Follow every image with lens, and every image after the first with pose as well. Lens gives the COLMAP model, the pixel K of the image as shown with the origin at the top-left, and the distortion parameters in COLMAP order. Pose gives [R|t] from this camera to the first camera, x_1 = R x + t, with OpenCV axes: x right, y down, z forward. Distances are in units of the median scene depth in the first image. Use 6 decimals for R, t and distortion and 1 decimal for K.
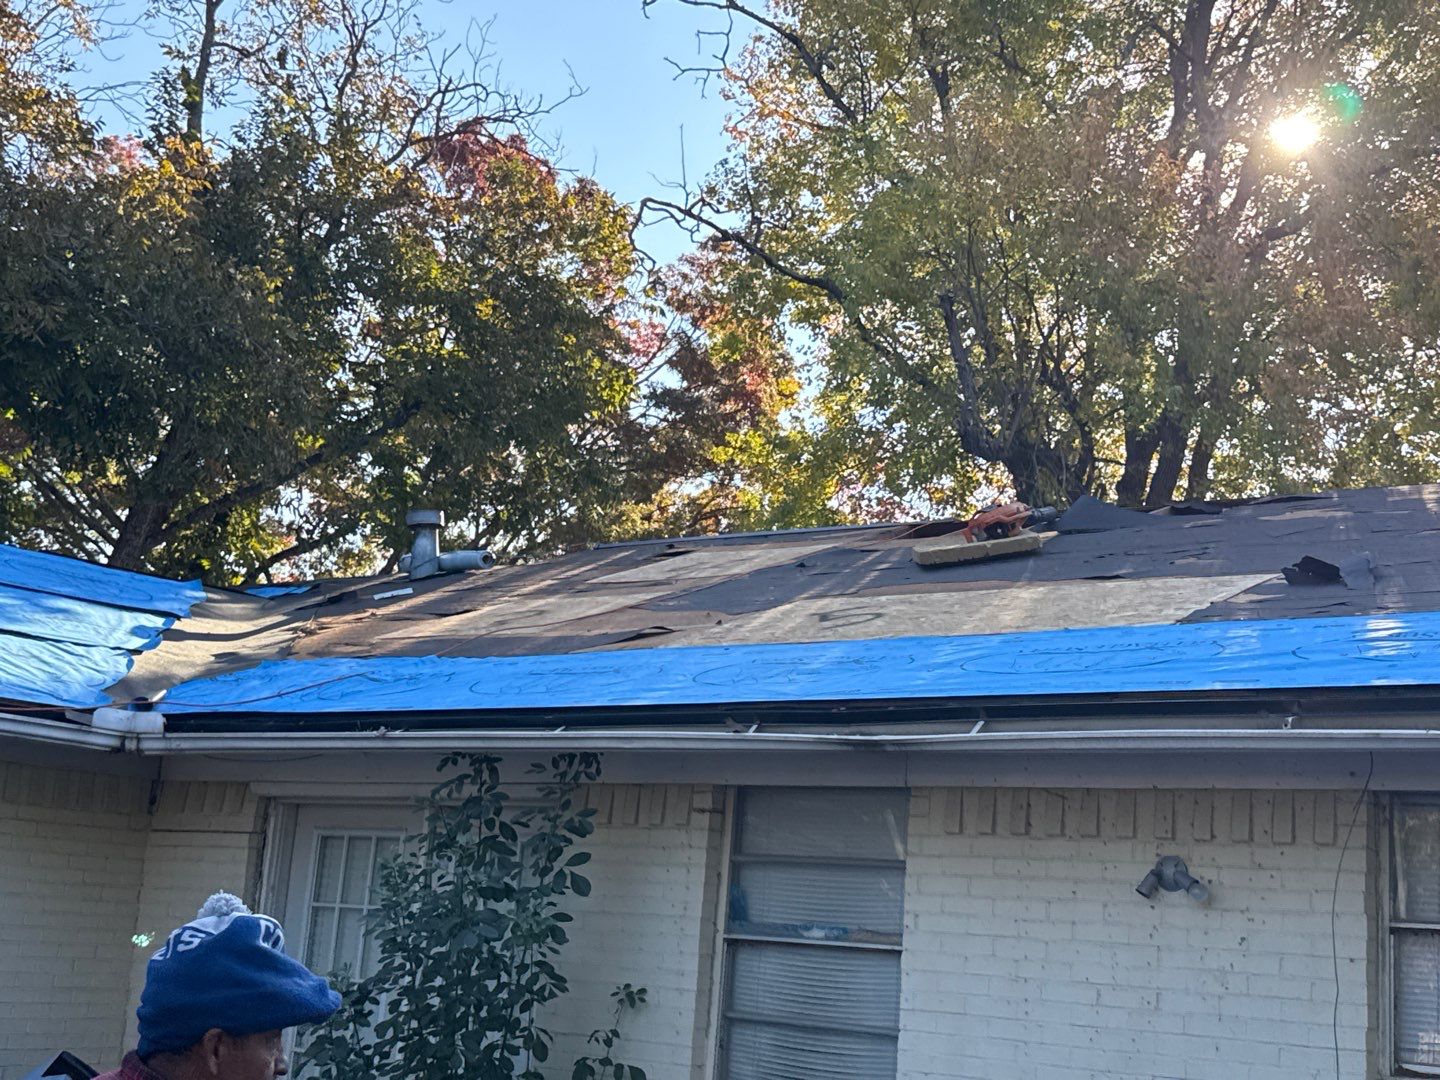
lens RADIAL K [[1941.9, 0, 737.5], [0, 1941.9, 540.0], [0, 0, 1]] dist [0.071433, 0.000445]
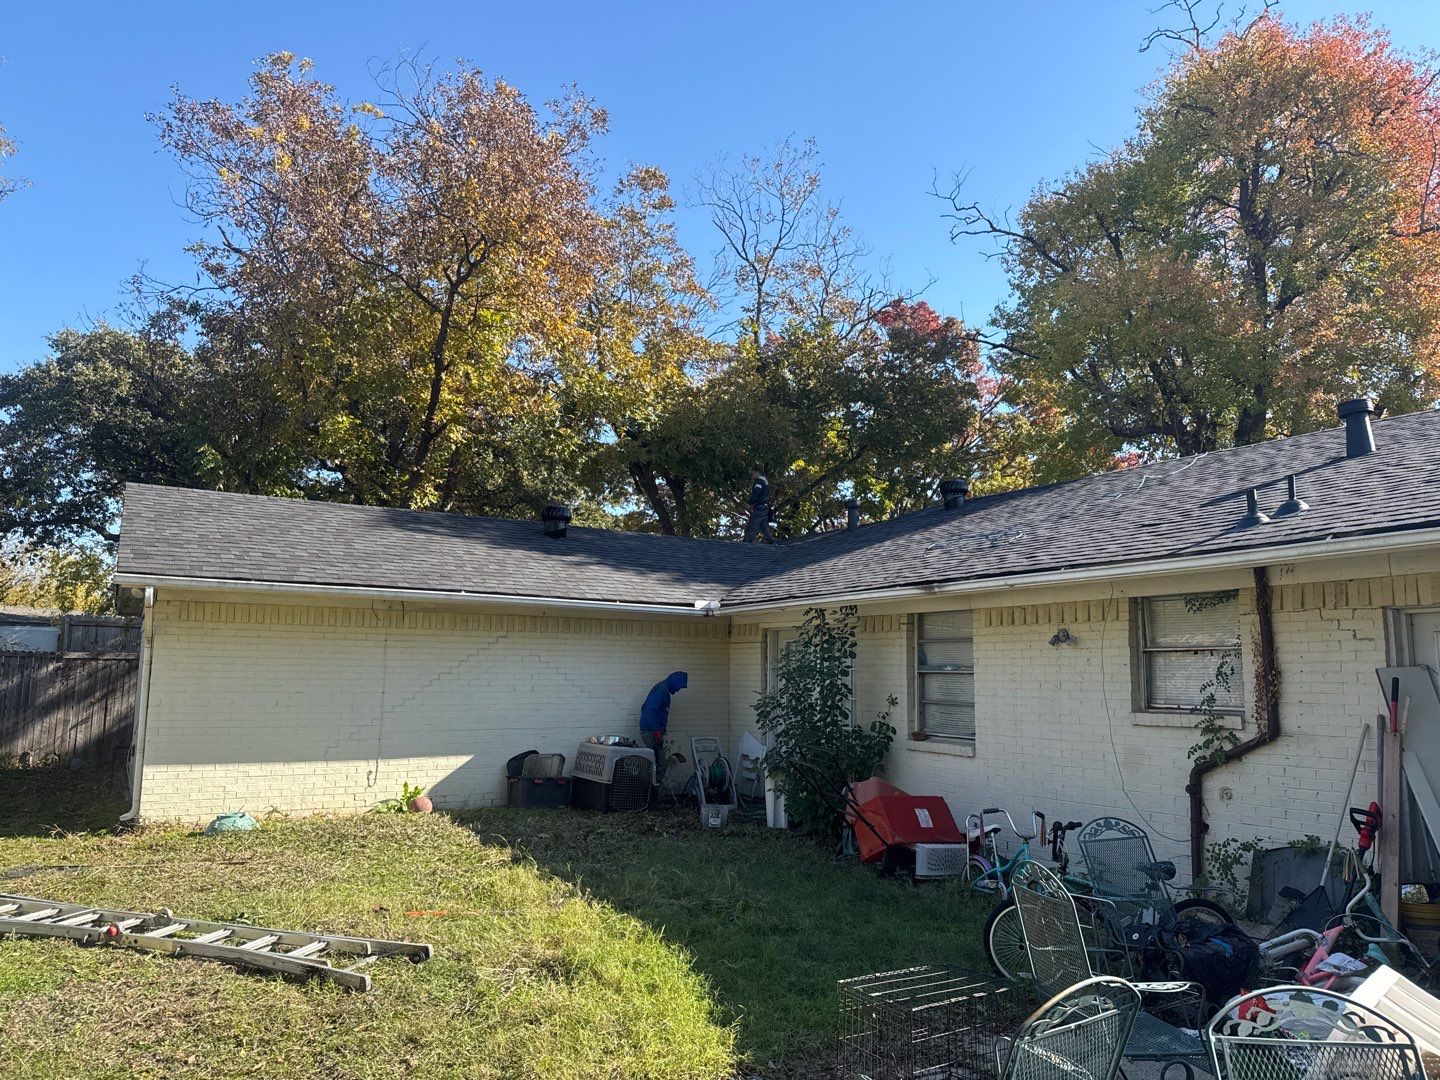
lens RADIAL K [[983.6, 0, 719.8], [0, 983.6, 544.1], [0, 0, 1]] dist [0.086566, -0.099861]
pose [[0.917385, -0.106274, -0.383549, 0.271329], [0.127041, 0.991469, 0.029145, -0.033829], [0.377180, -0.075464, 0.923061, -0.287919]]
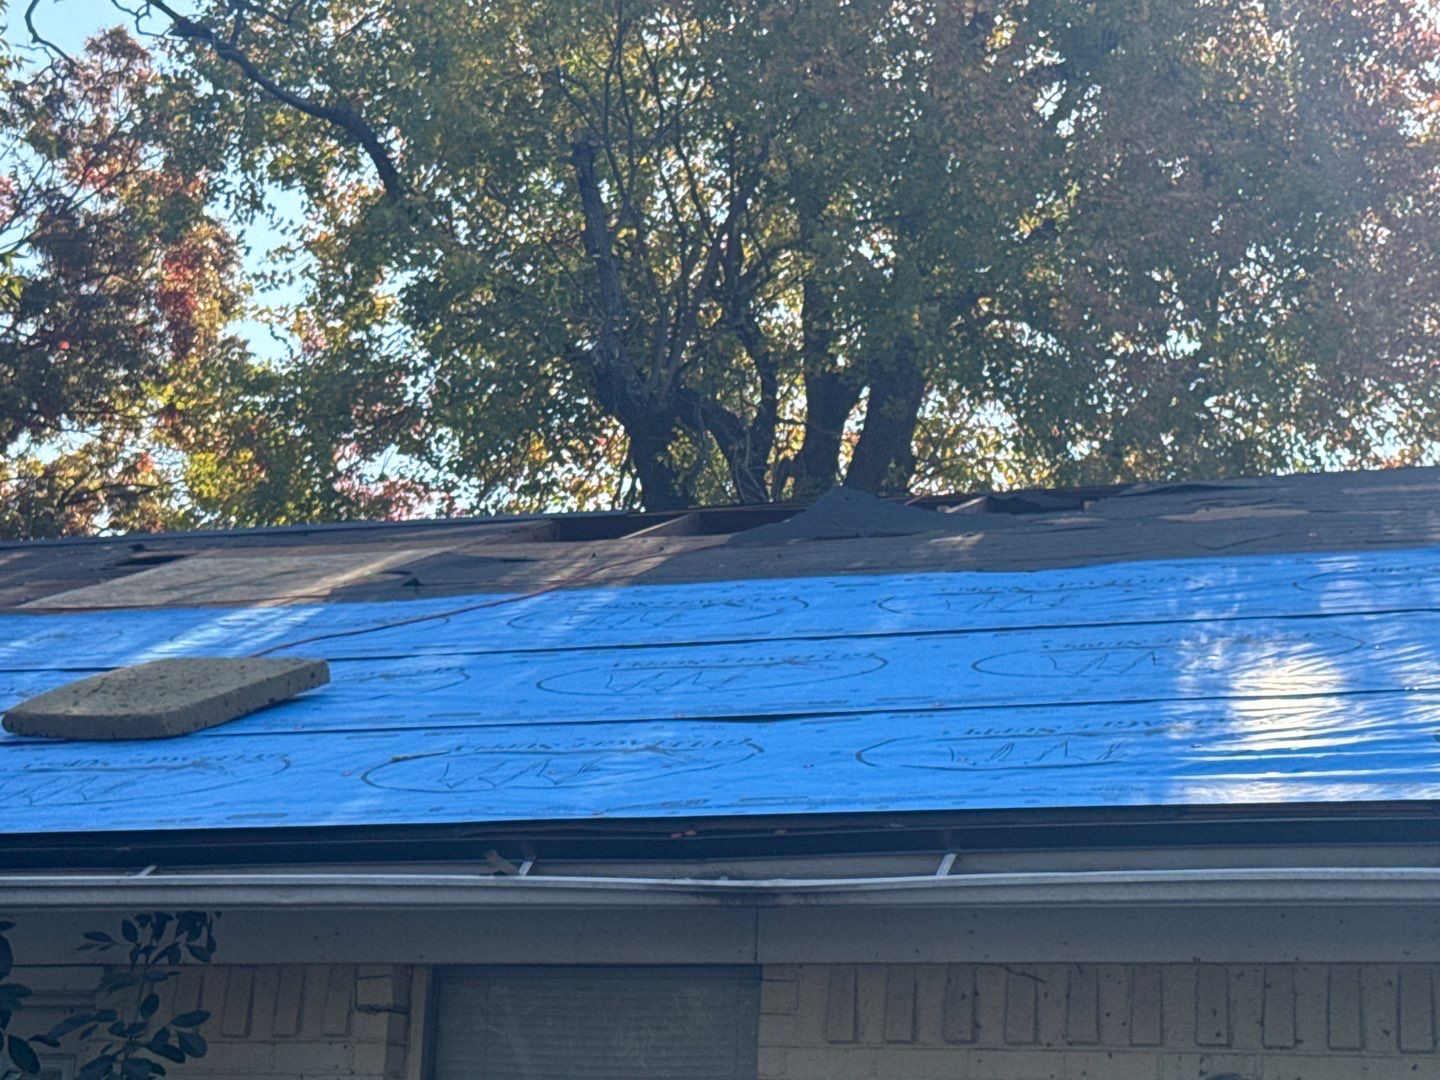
lens RADIAL K [[3099.0, 0, 720.0], [0, 3099.0, 538.8], [0, 0, 1]] dist [0.066879, 0.201745]
pose [[0.975973, 0.015471, 0.217343, -0.120928], [-0.015102, 0.999880, -0.003356, 0.001787], [-0.217369, -0.000007, 0.976090, 0.081927]]
